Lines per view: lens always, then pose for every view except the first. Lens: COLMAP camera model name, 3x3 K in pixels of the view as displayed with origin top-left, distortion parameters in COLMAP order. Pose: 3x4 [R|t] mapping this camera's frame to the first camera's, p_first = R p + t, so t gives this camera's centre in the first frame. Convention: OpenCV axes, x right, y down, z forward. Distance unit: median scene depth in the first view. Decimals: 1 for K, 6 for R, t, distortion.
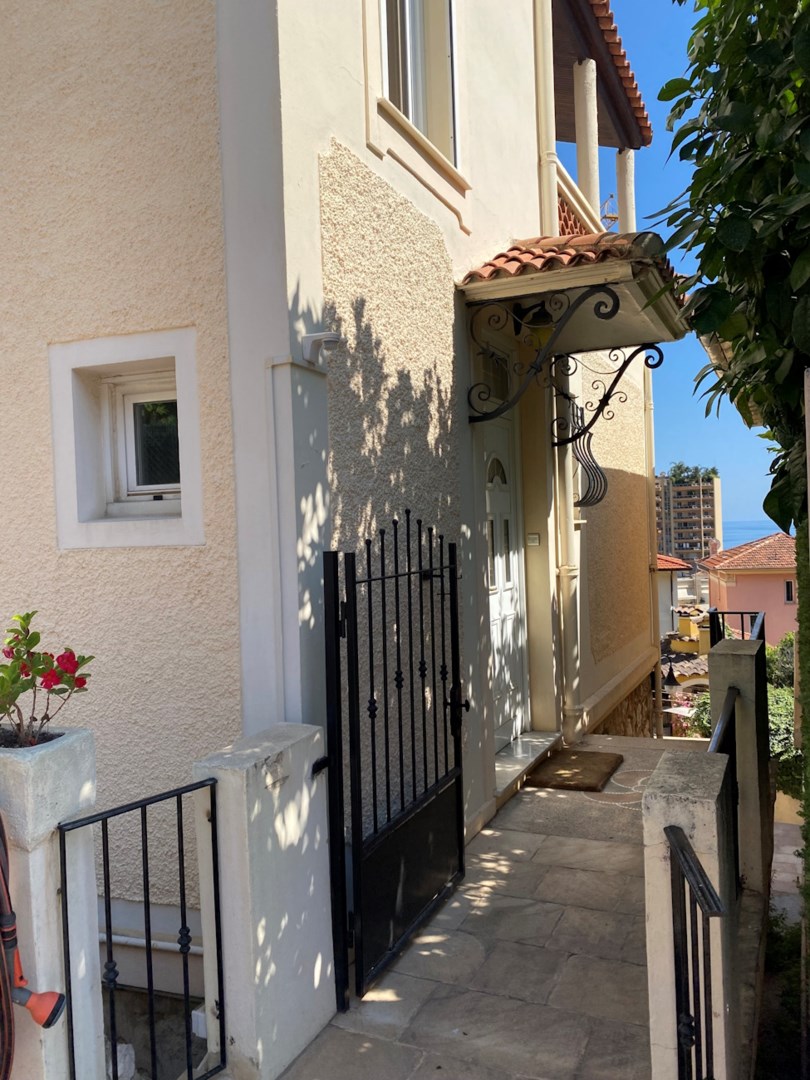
lens RADIAL K [[837.3, 0, 404.3], [0, 837.3, 534.8], [0, 0, 1]] dist [0.017819, -0.014141]
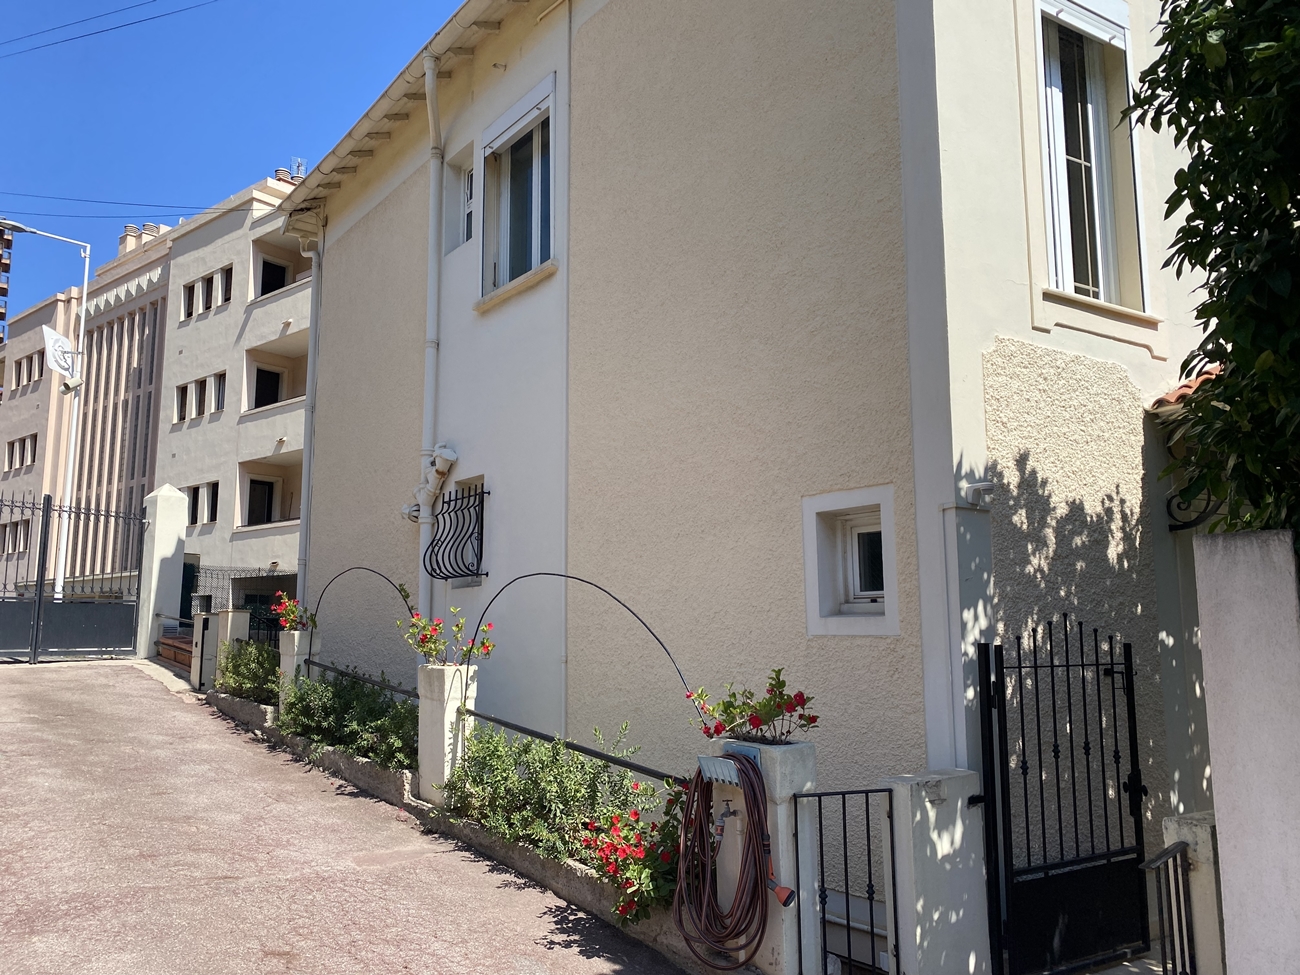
lens RADIAL K [[1007.9, 0, 648.7], [0, 1007.9, 486.4], [0, 0, 1]] dist [0.017819, -0.014141]
pose [[0.831509, -0.048107, -0.553424, 0.359488], [-0.030452, 0.990798, -0.131880, 0.000207], [0.554676, 0.126512, 0.822392, -0.658932]]
